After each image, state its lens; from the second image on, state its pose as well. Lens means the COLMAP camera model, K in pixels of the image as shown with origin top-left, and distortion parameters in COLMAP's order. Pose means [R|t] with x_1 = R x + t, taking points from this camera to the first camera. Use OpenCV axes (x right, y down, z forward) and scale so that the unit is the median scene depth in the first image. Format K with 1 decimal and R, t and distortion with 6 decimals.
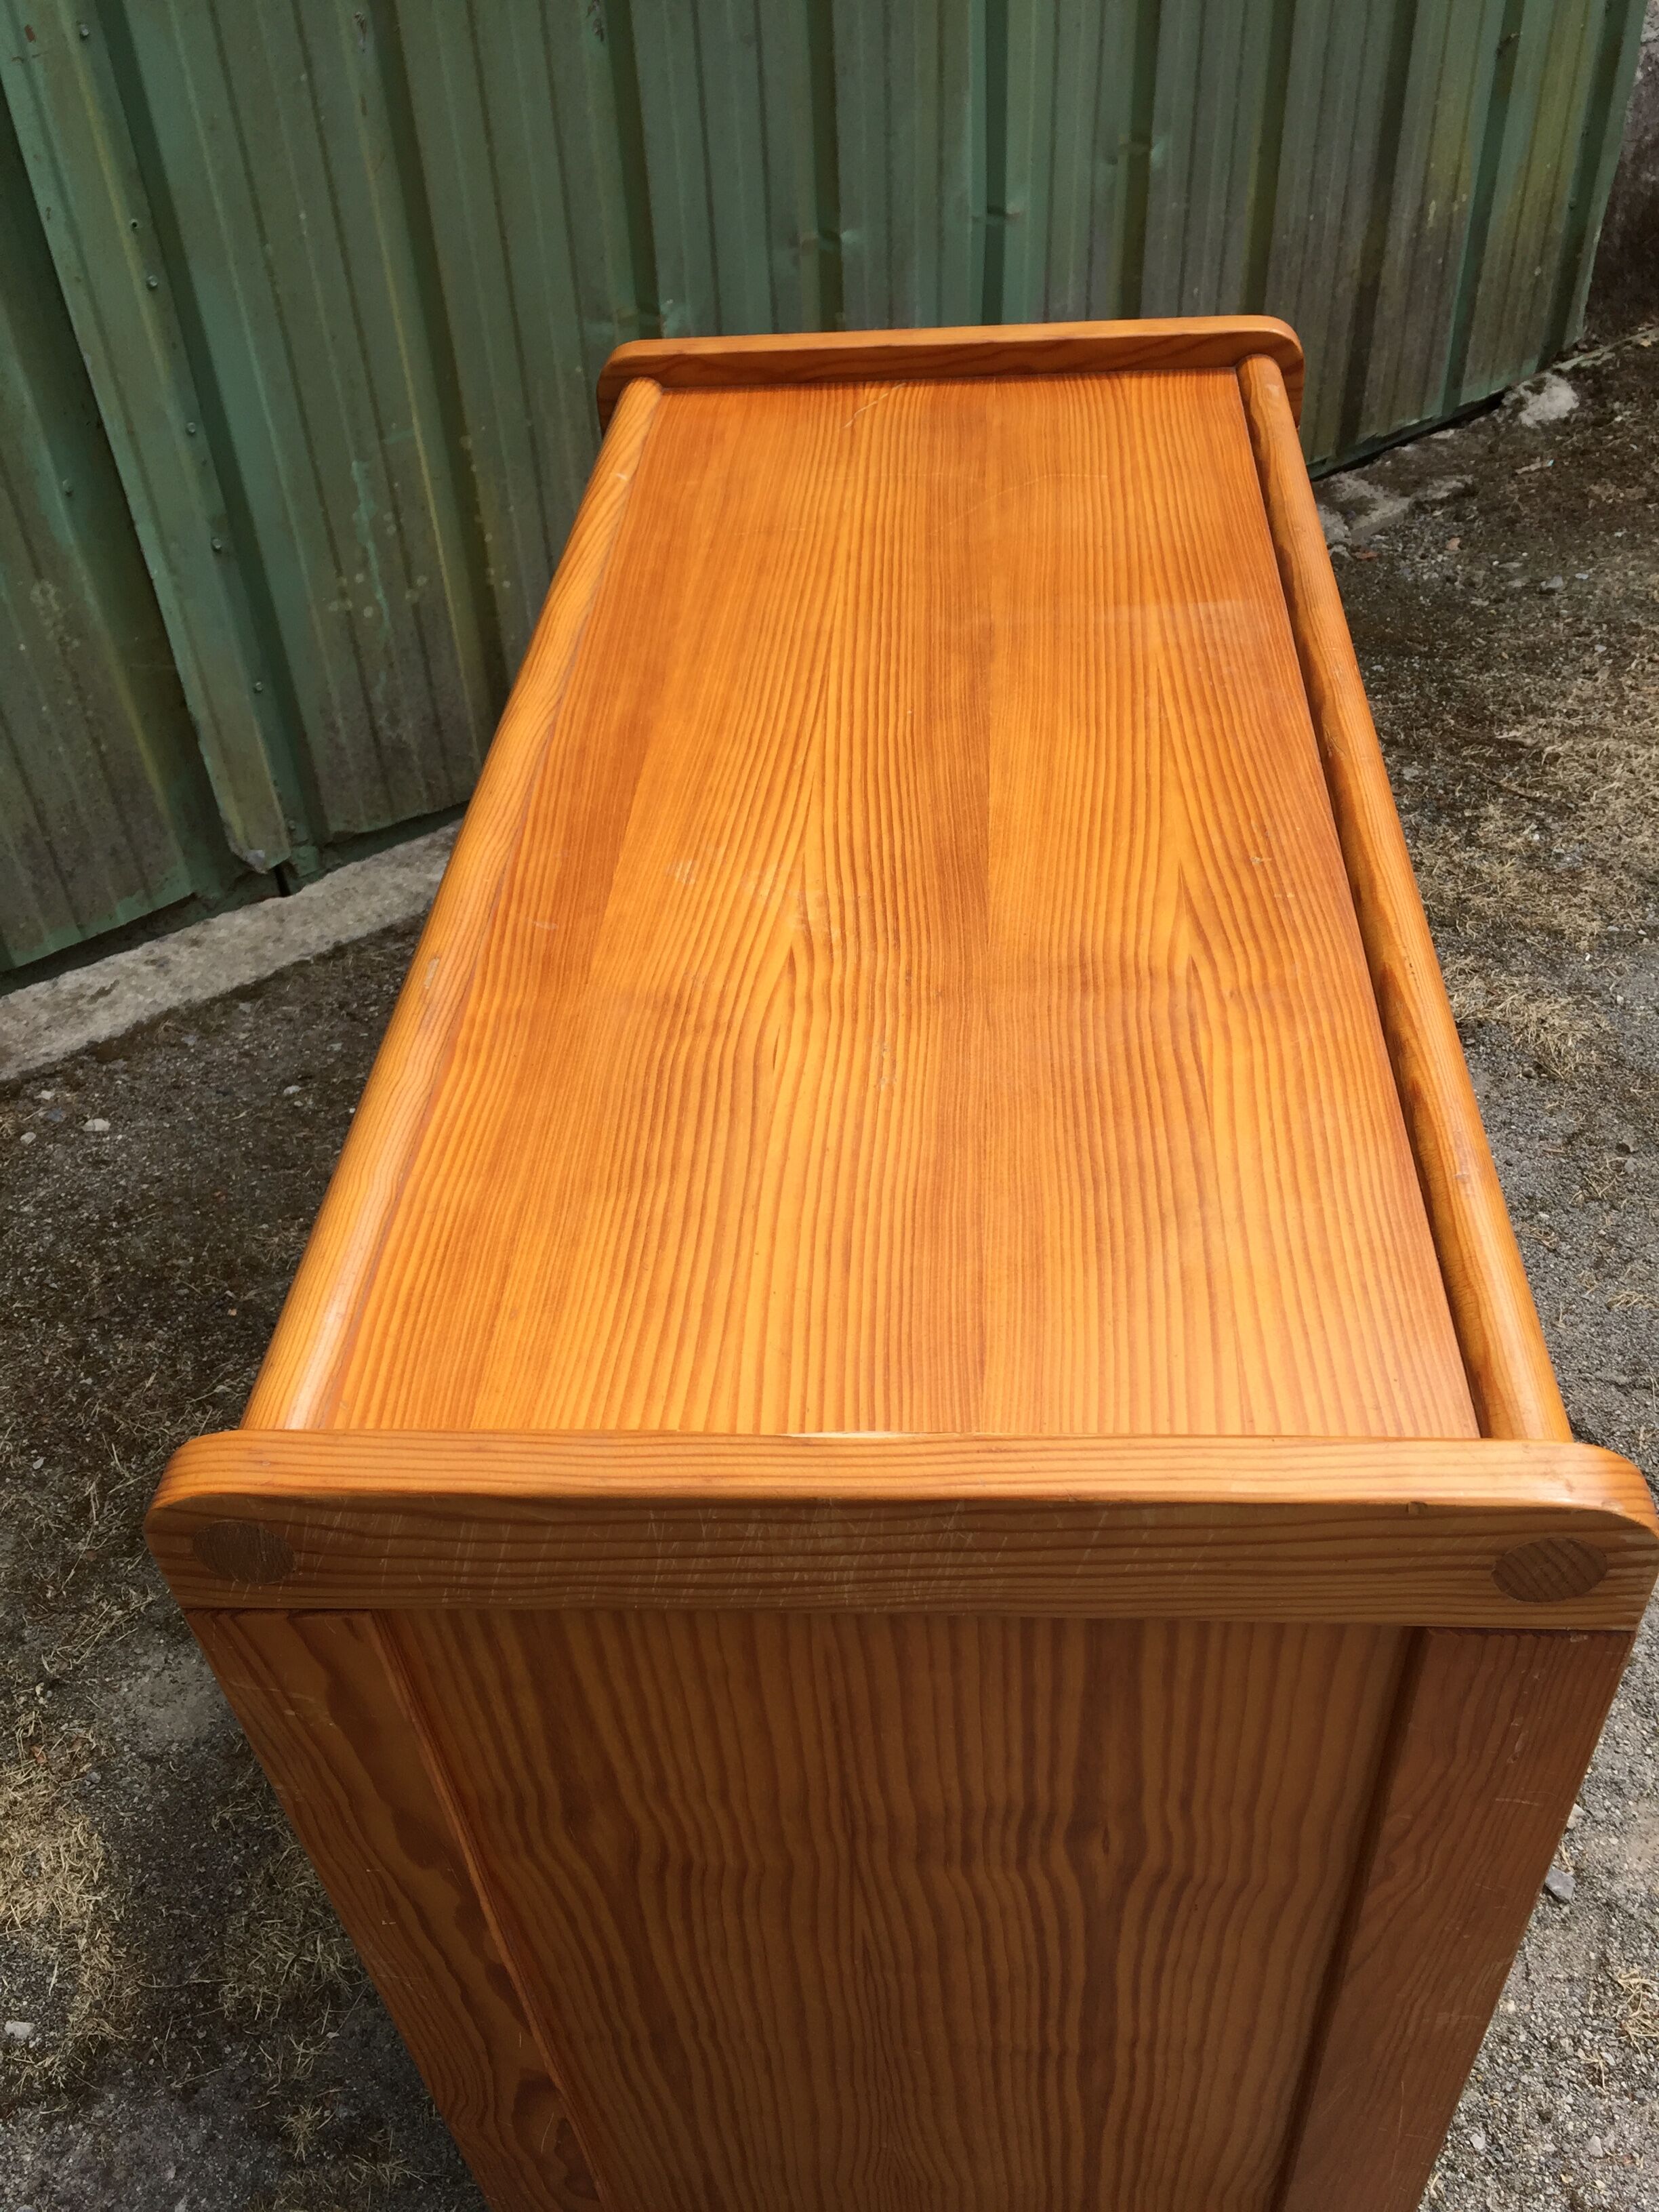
lens RADIAL K [[1884.9, 0, 840.8], [0, 1884.9, 1124.6], [0, 0, 1]] dist [0.088245, -0.121890]
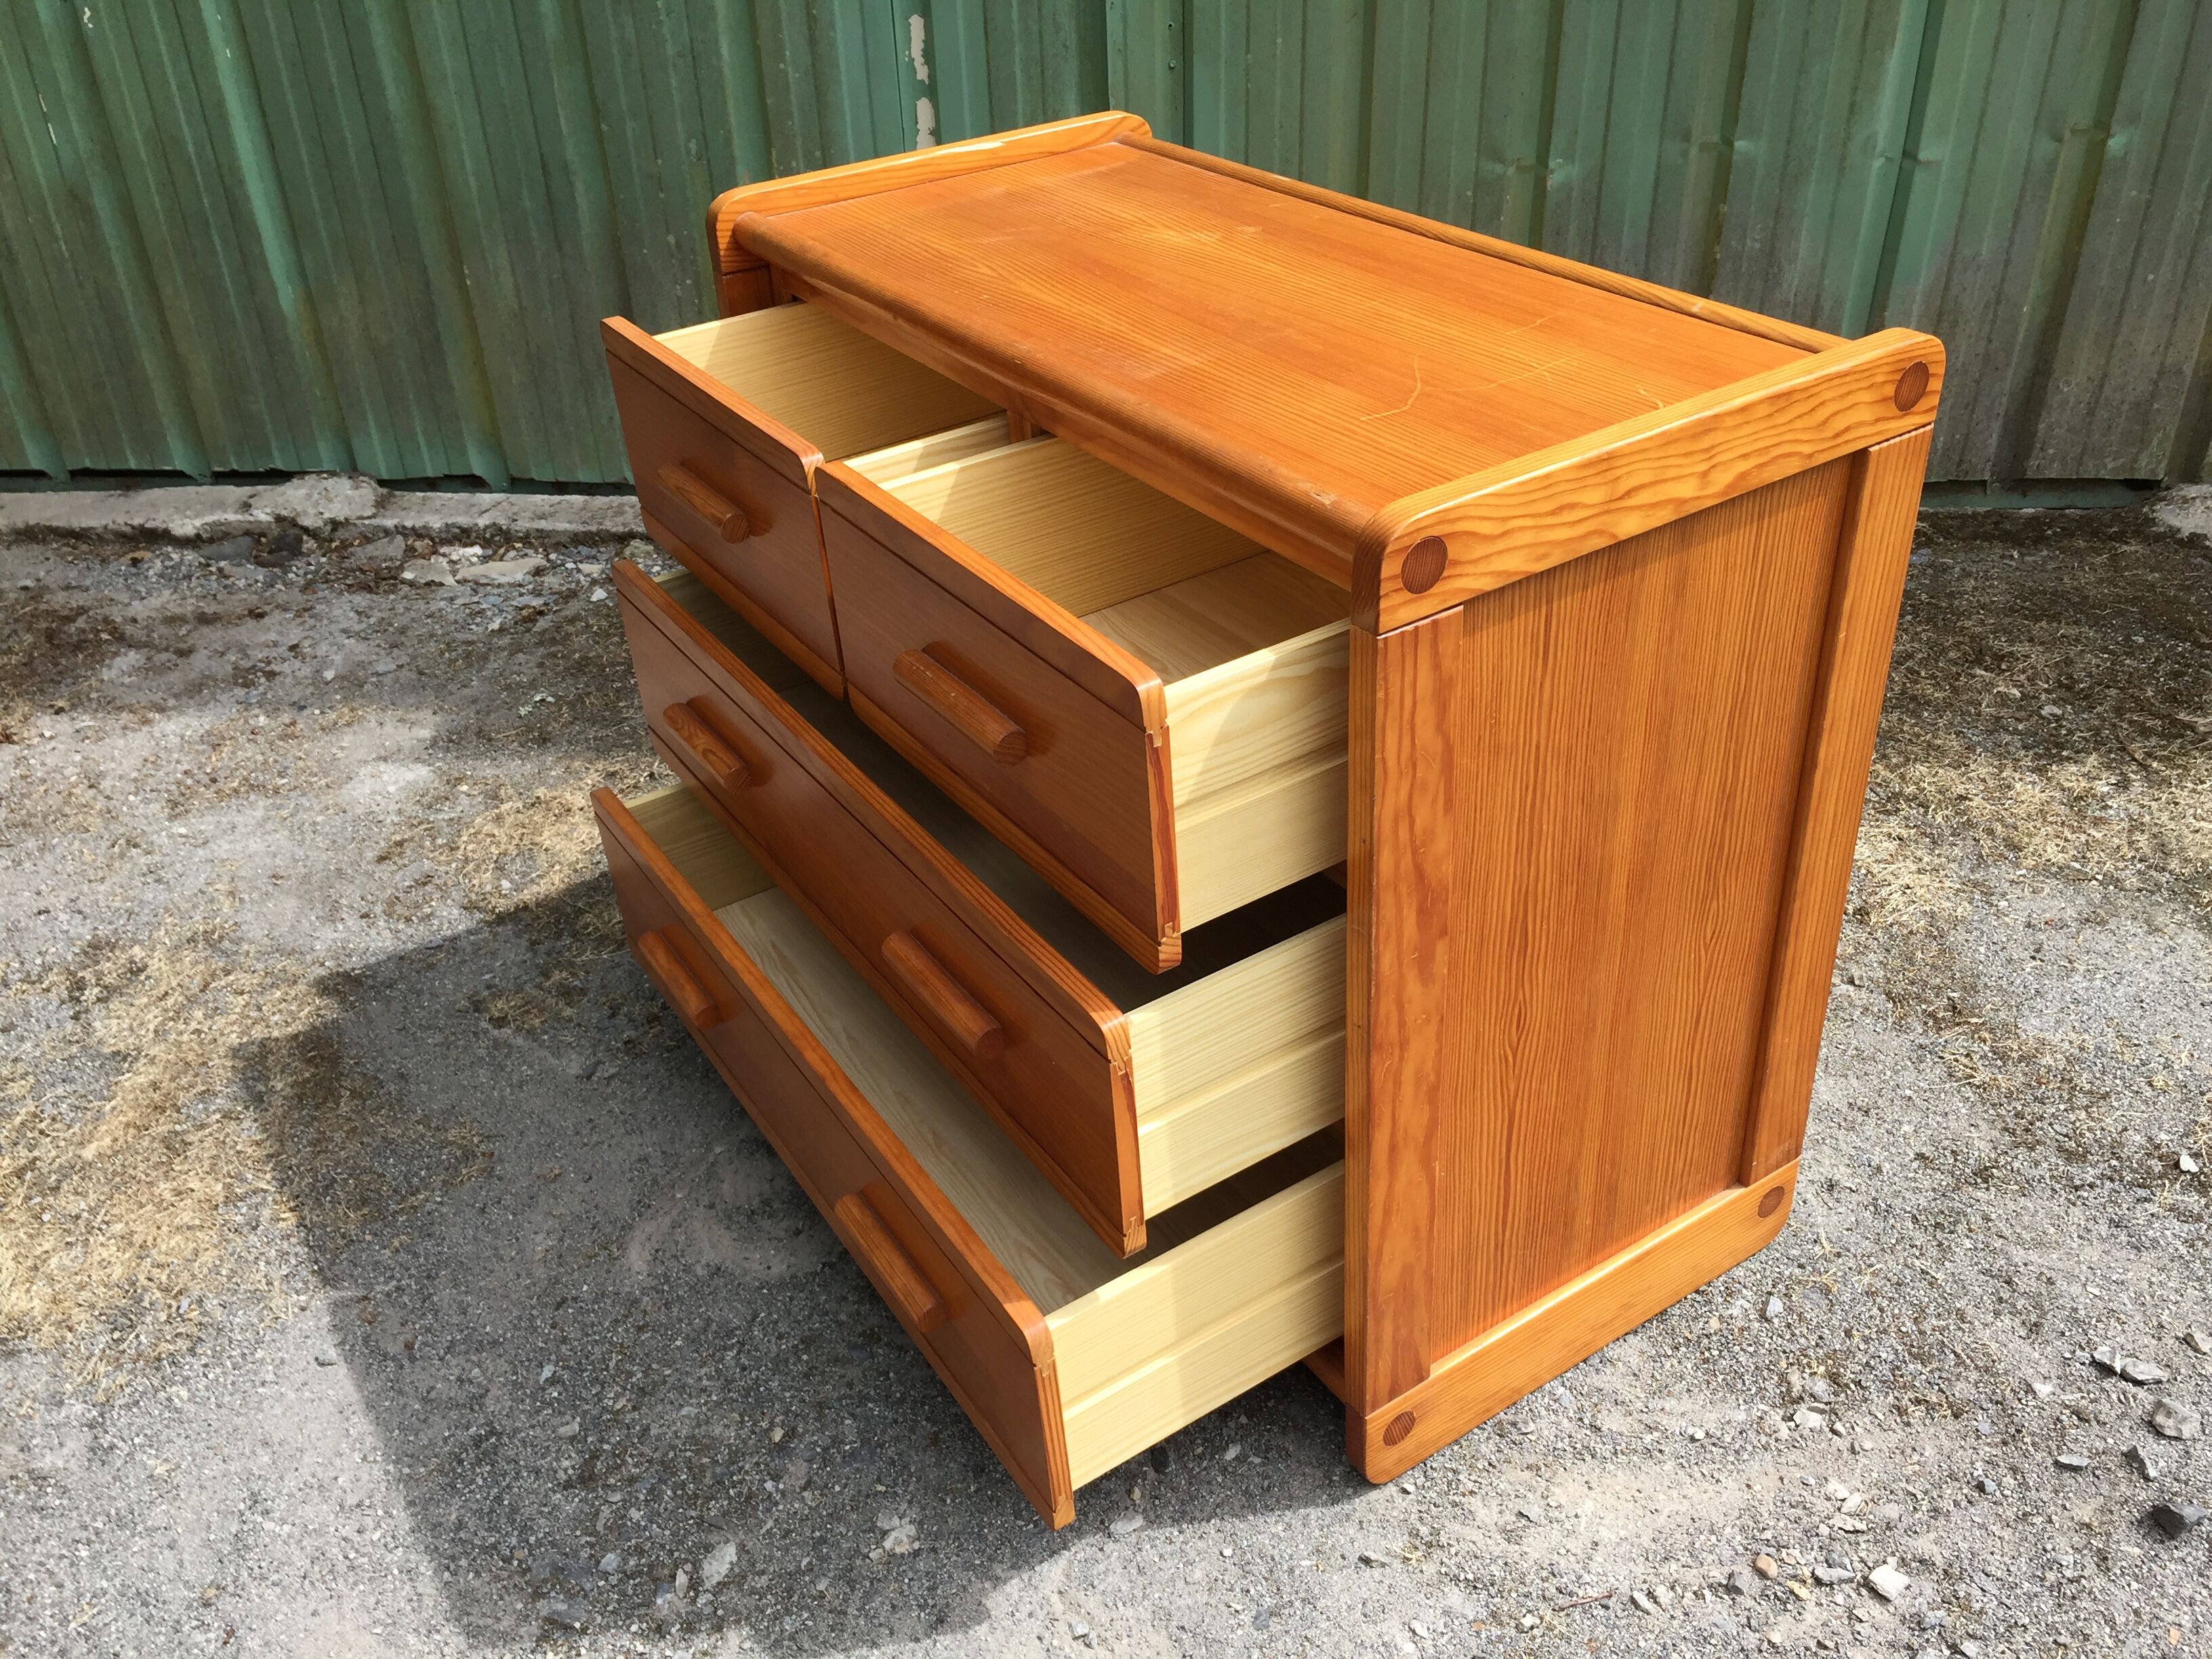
lens RADIAL K [[1907.8, 0, 1115.9], [0, 1907.8, 806.2], [0, 0, 1]] dist [0.088673, -0.127431]
pose [[0.737737, 0.362693, -0.569384, 0.738518], [-0.438131, 0.898897, 0.004914, 0.108148], [0.513600, 0.245840, 0.822057, -0.149286]]
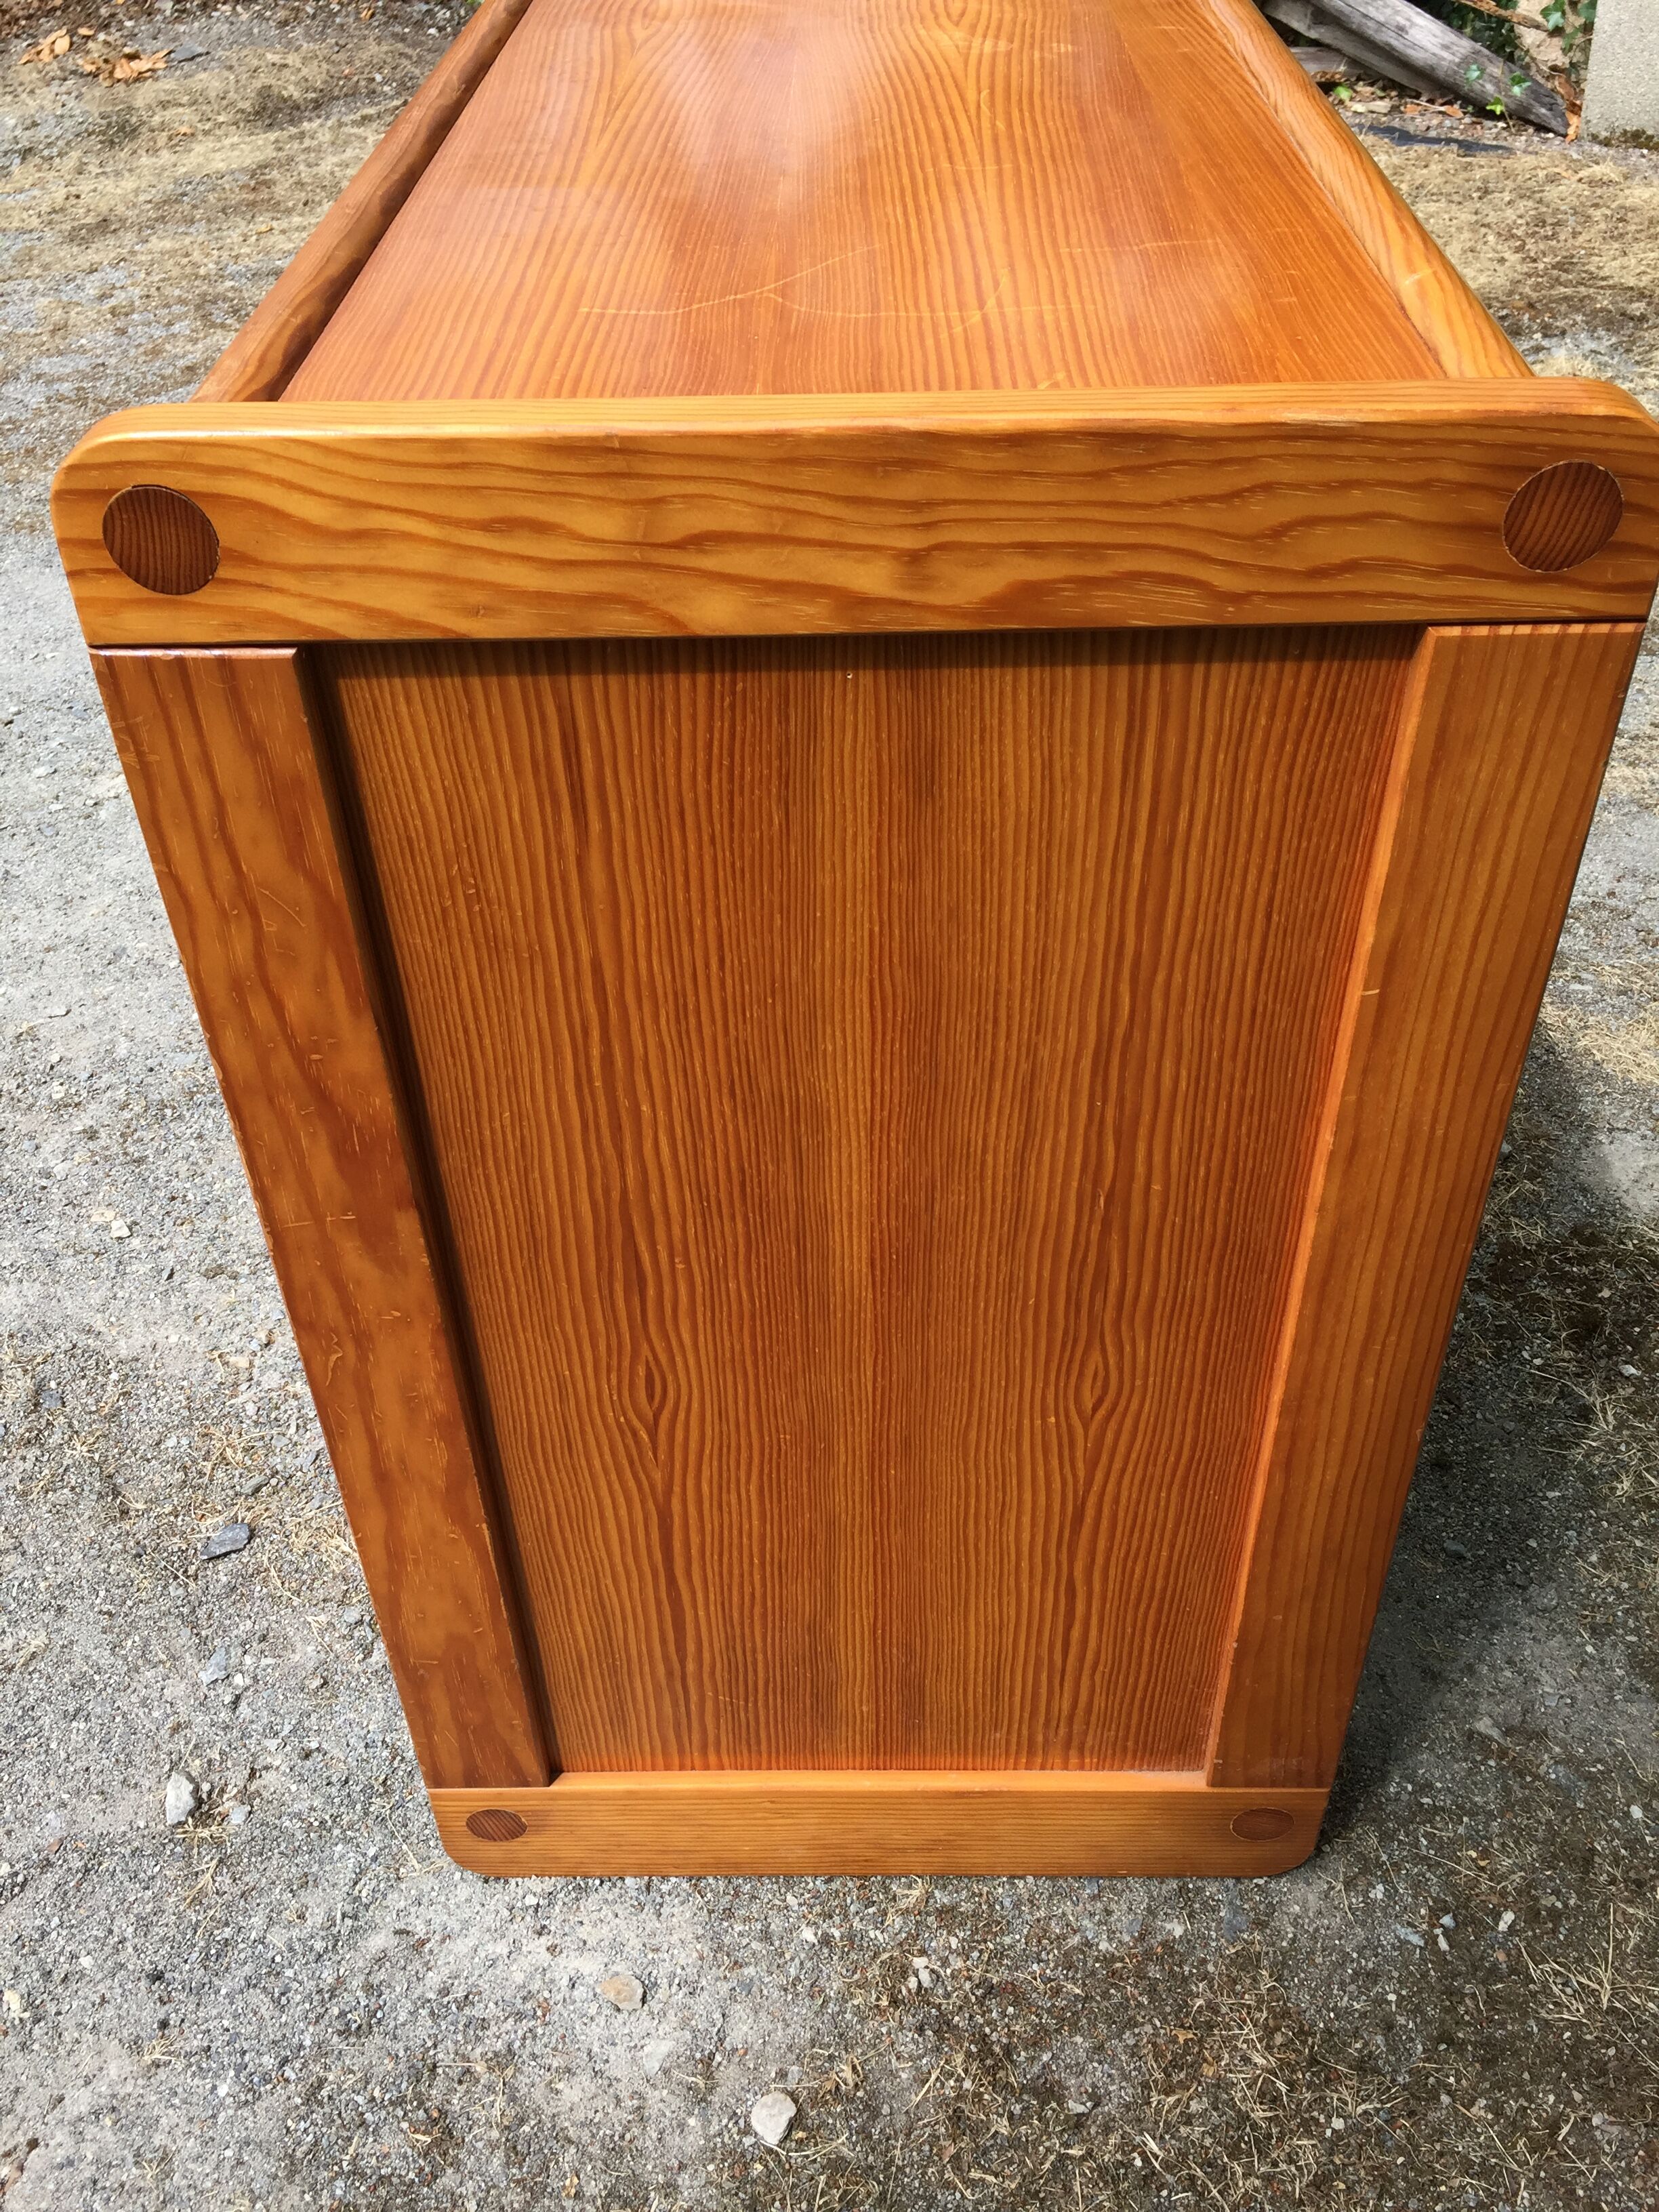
lens RADIAL K [[1887.7, 0, 836.9], [0, 1887.7, 1125.4], [0, 0, 1]] dist [0.084399, -0.110822]
pose [[0.236034, 0.641824, -0.729623, 0.768499], [-0.644801, 0.665172, 0.376534, -0.139688], [0.726993, 0.381587, 0.570852, 0.331999]]
